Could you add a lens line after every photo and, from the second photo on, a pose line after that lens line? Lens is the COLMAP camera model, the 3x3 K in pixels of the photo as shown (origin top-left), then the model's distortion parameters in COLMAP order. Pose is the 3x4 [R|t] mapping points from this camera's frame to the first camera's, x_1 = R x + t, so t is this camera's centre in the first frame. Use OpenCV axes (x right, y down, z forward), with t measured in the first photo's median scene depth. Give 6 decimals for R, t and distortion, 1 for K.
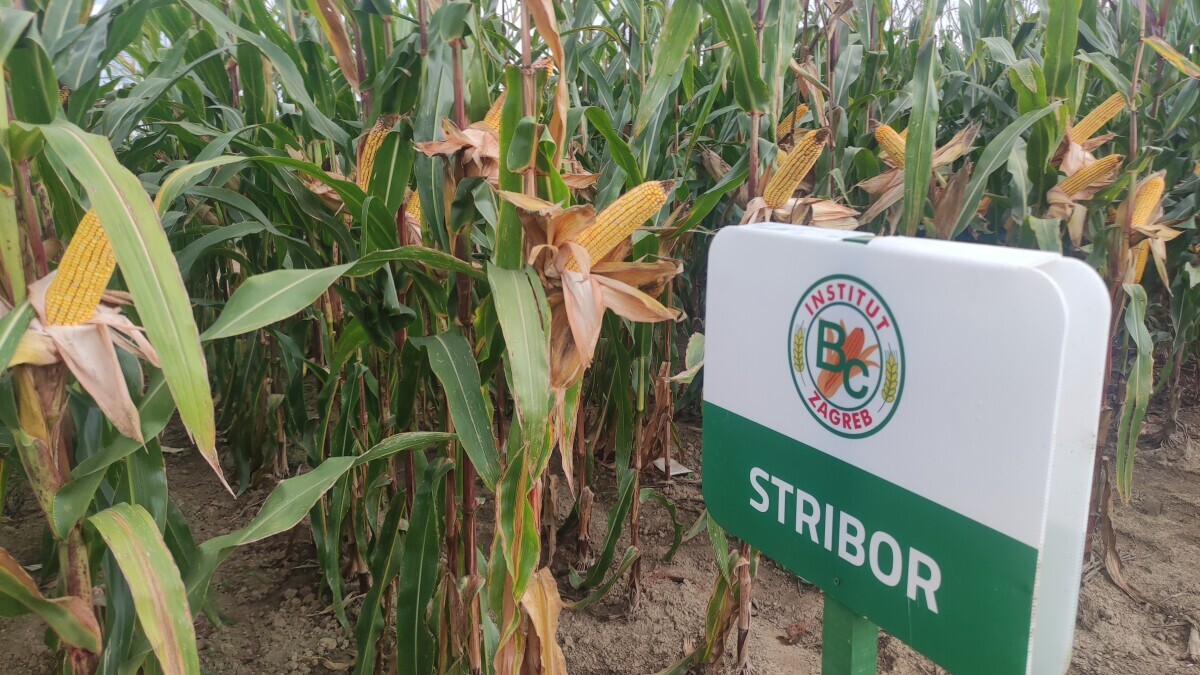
lens RADIAL K [[890.8, 0, 639.9], [0, 890.8, 339.7], [0, 0, 1]] dist [0.059338, -0.077192]
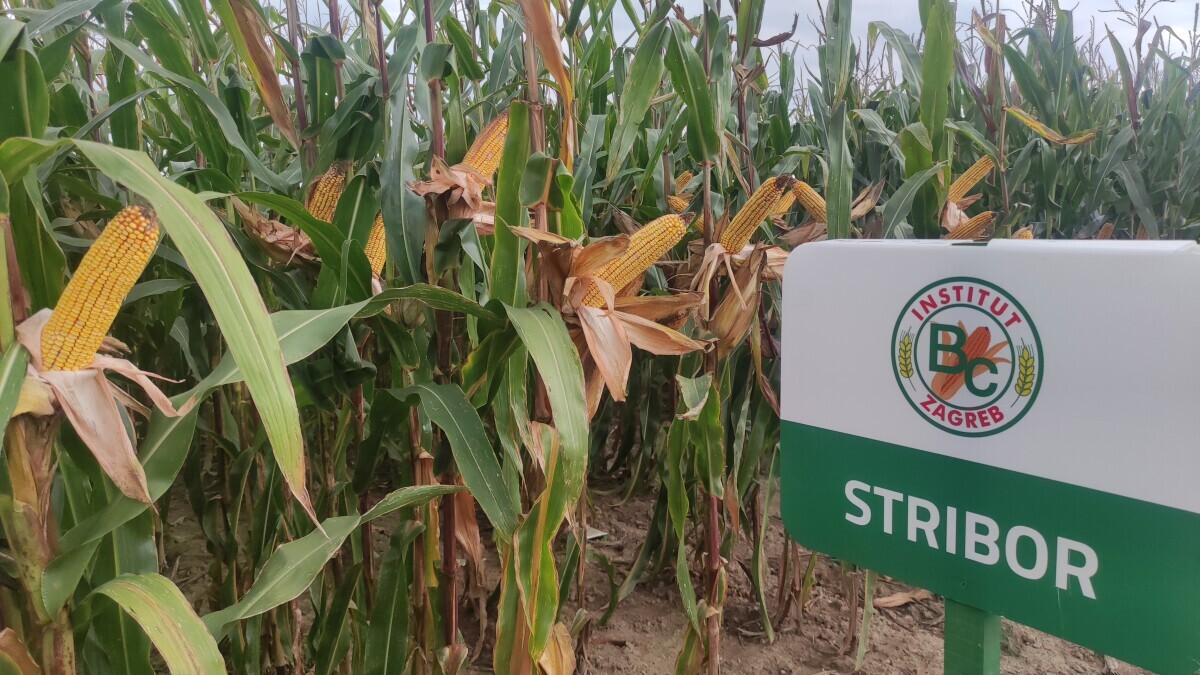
lens RADIAL K [[890.8, 0, 639.9], [0, 890.8, 339.7], [0, 0, 1]] dist [0.059338, -0.077192]
pose [[0.983901, -0.030662, 0.176065, -0.234987], [0.045252, 0.995811, -0.079457, 0.047460], [-0.172891, 0.086145, 0.981166, 0.042423]]
